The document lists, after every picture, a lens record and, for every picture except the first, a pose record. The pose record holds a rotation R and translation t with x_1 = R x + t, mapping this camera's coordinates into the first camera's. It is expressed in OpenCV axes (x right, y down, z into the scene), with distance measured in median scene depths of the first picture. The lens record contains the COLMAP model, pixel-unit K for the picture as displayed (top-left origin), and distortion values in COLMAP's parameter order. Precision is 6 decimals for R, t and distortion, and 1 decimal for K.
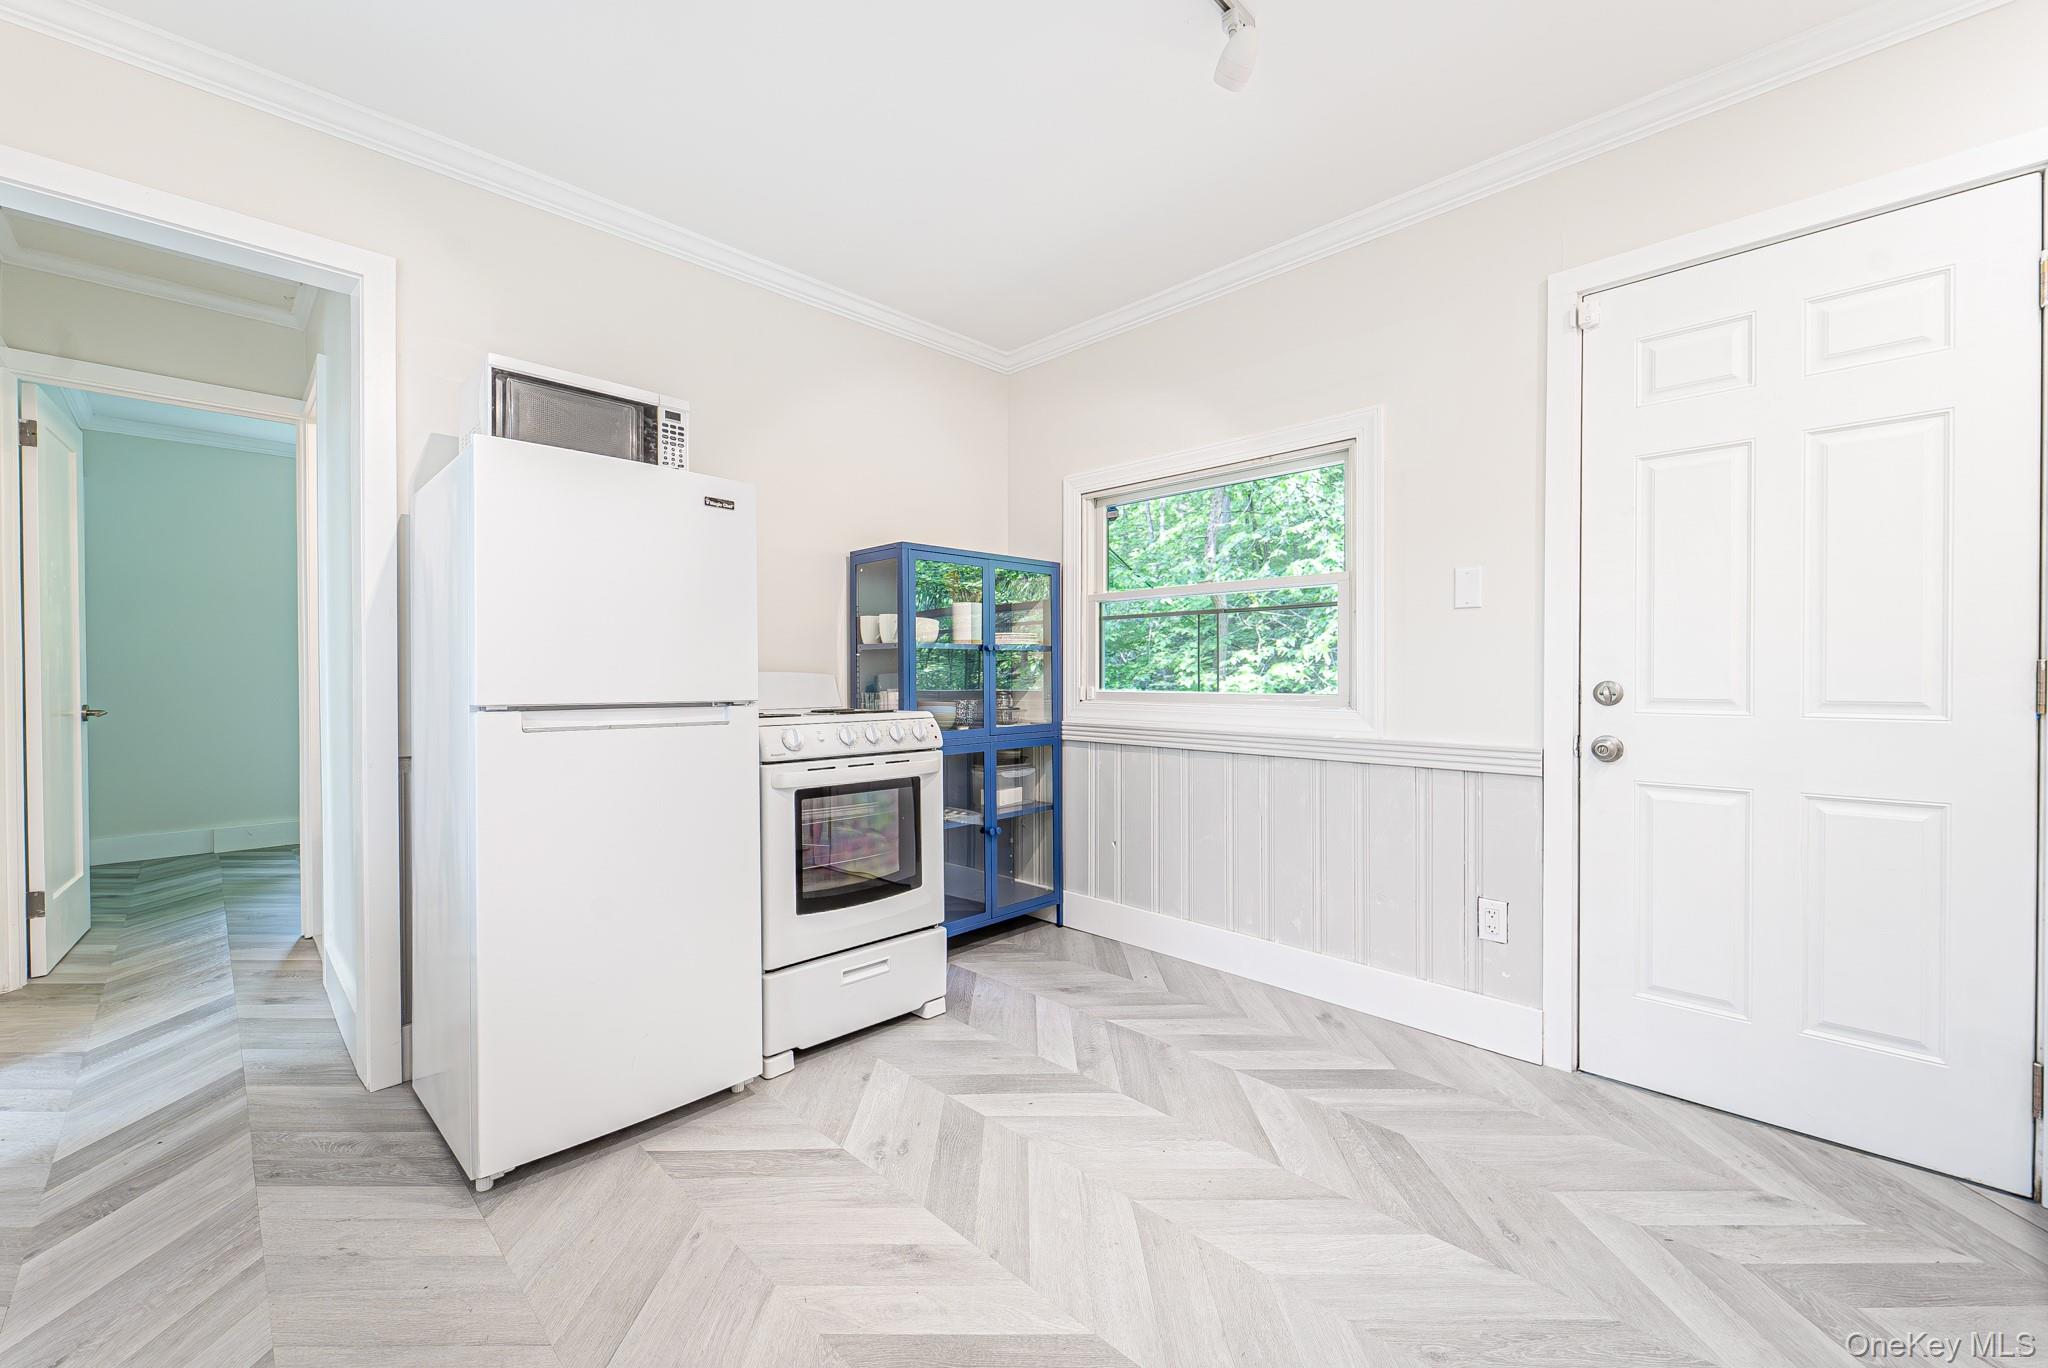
lens RADIAL K [[818.2, 0, 1028.2], [0, 818.2, 683.1], [0, 0, 1]] dist [-0.000002, -0.000731]
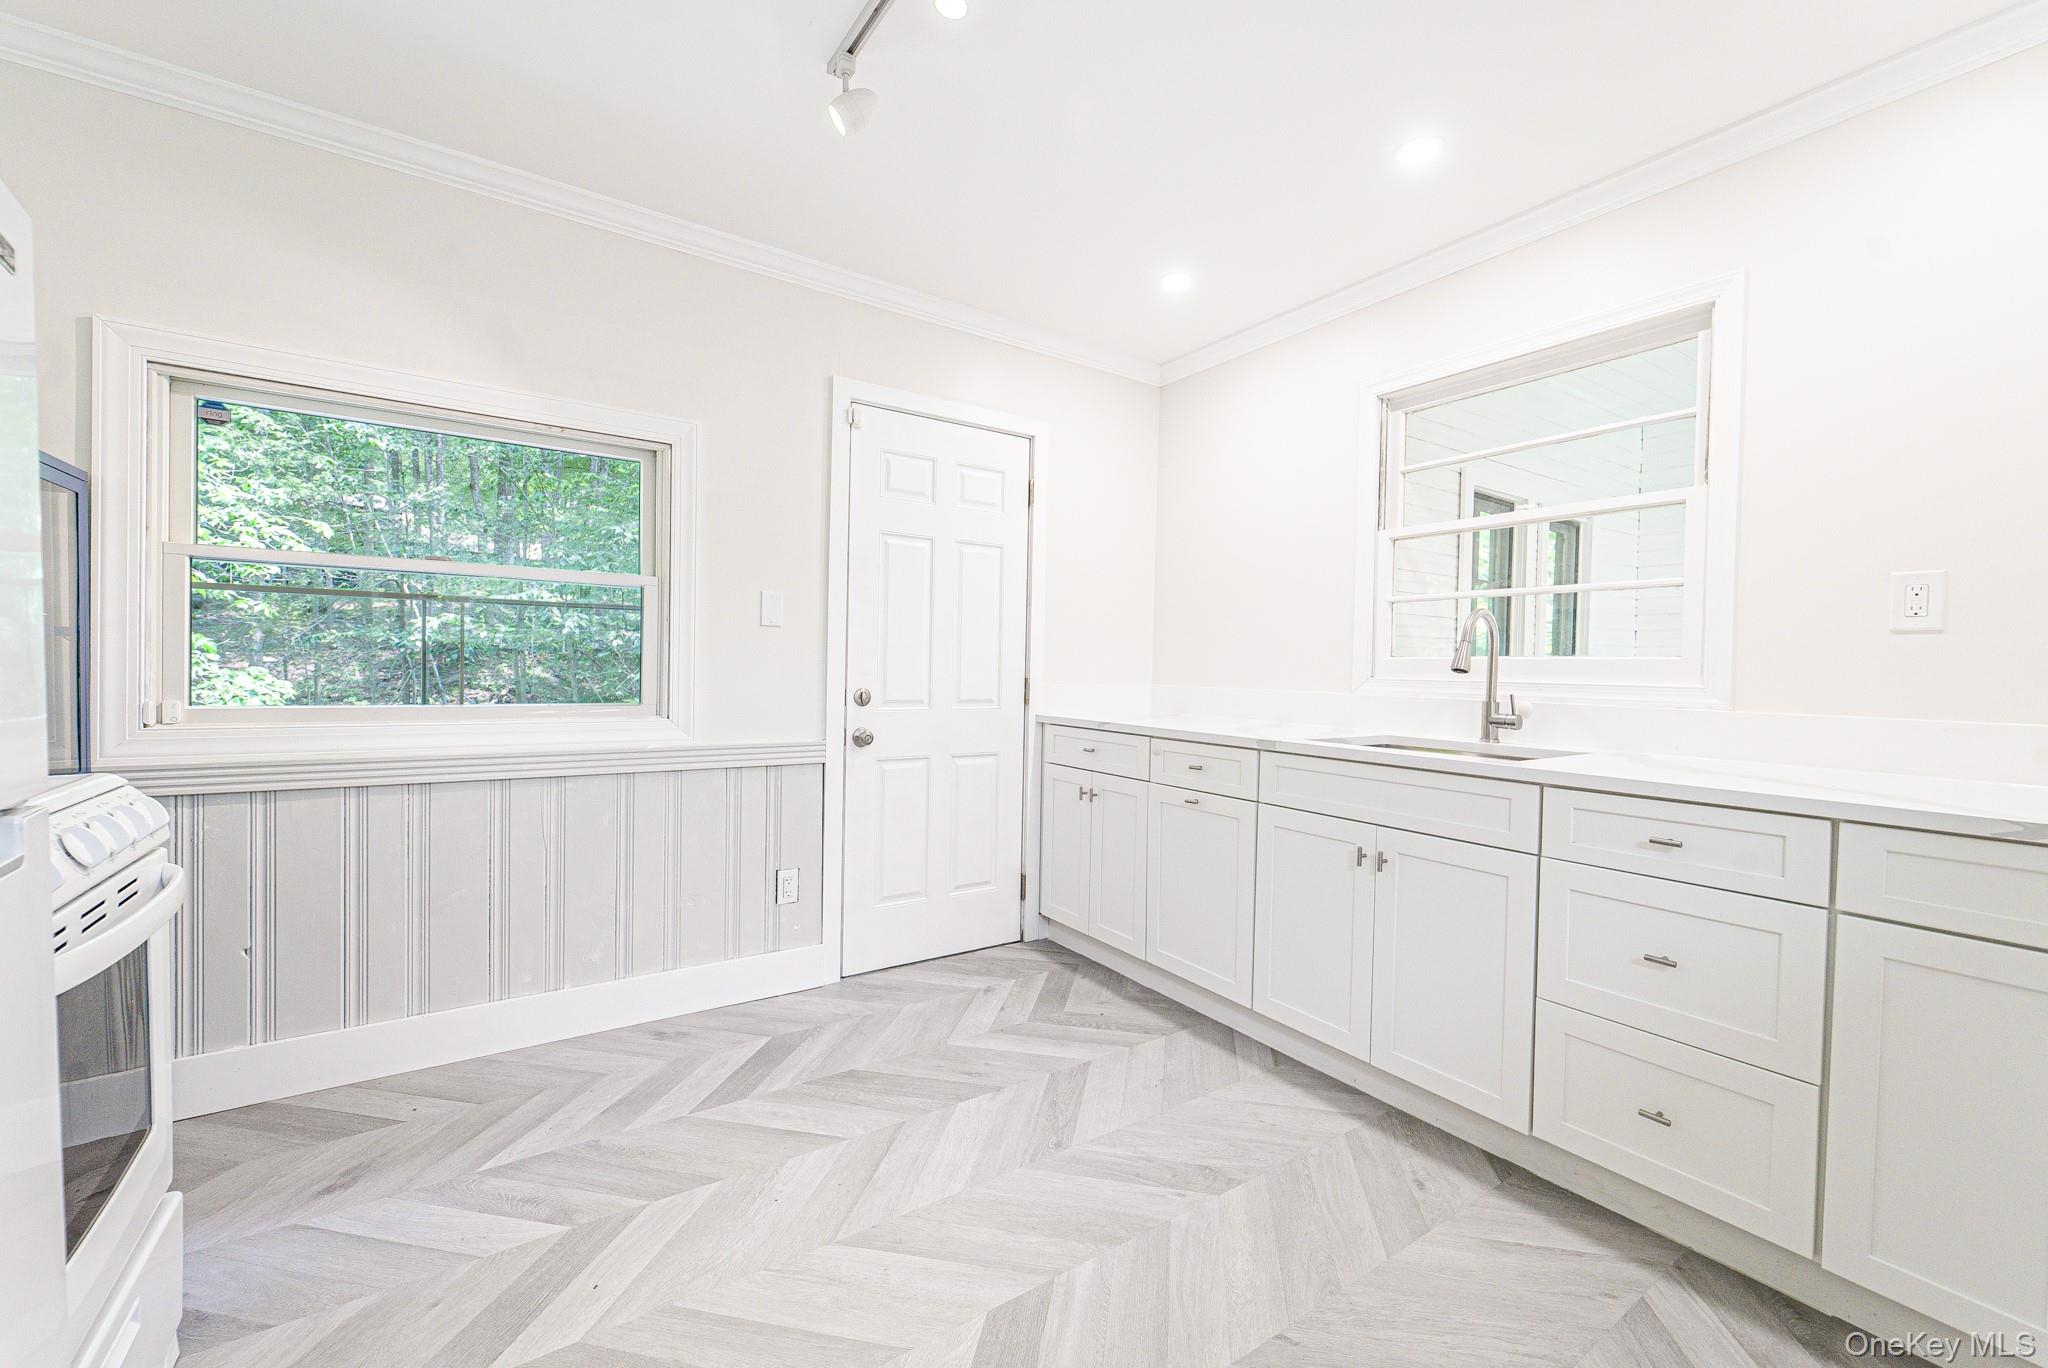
lens RADIAL K [[818.2, 0, 1028.2], [0, 818.2, 683.1], [0, 0, 1]] dist [-0.000002, -0.000731]
pose [[0.190025, -0.015793, 0.981652, -0.581699], [-0.009942, 0.999788, 0.018010, -0.038242], [-0.981729, -0.013182, 0.189828, 0.451305]]
